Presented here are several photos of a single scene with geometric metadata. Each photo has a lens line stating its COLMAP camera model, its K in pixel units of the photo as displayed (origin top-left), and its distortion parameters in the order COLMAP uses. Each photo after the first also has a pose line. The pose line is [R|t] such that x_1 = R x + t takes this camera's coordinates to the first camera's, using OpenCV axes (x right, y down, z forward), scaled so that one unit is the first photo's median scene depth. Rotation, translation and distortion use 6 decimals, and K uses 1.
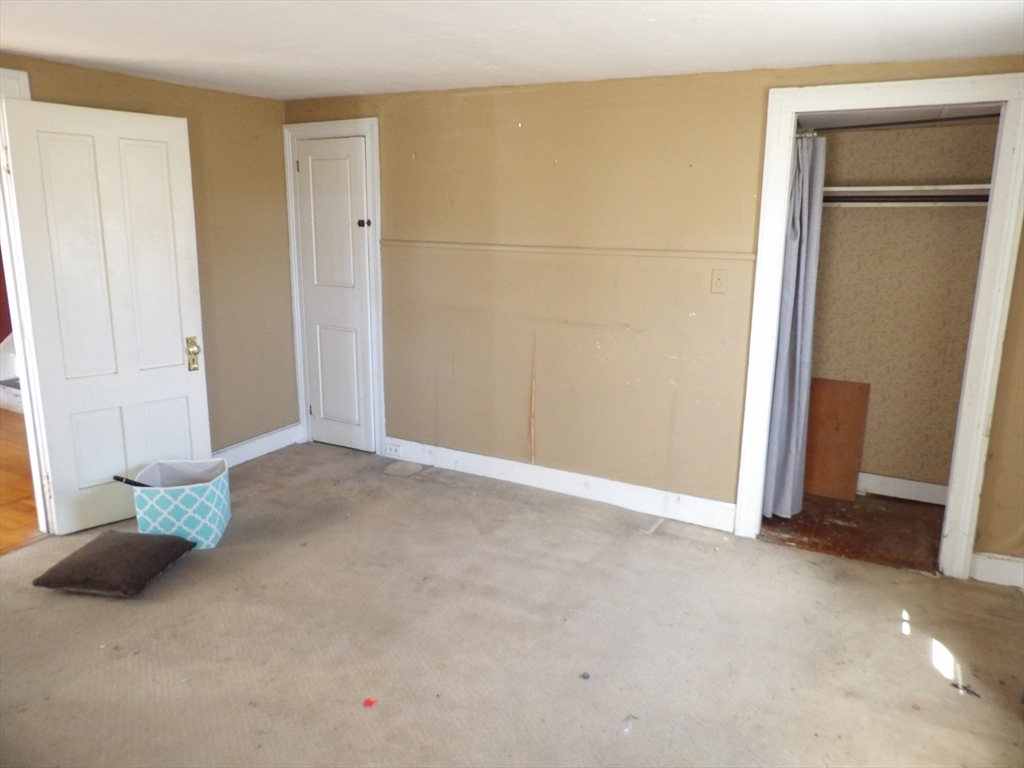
lens RADIAL K [[745.0, 0, 512.0], [0, 745.0, 384.0], [0, 0, 1]] dist [-0.037089, 0.000190]
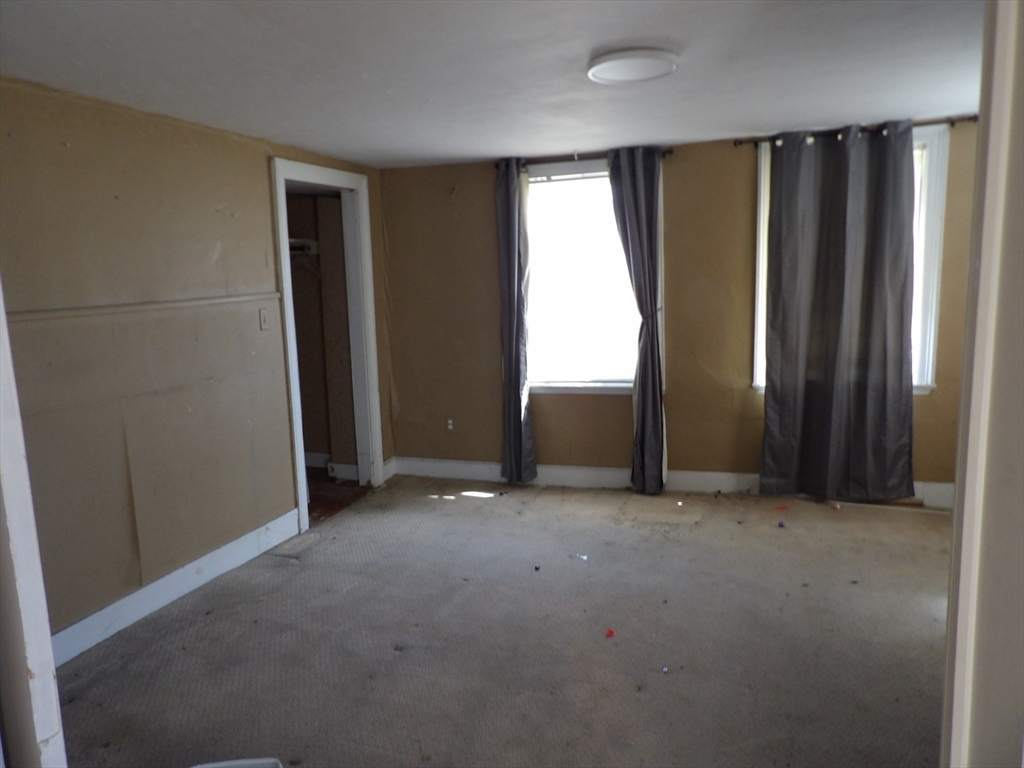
lens RADIAL K [[762.4, 0, 512.0], [0, 762.4, 384.0], [0, 0, 1]] dist [-0.017622, 0.034993]
pose [[-0.179337, -0.162645, 0.970250, -0.884261], [0.243353, 0.948255, 0.203939, -0.182117], [-0.953214, 0.272687, -0.130477, 0.790483]]
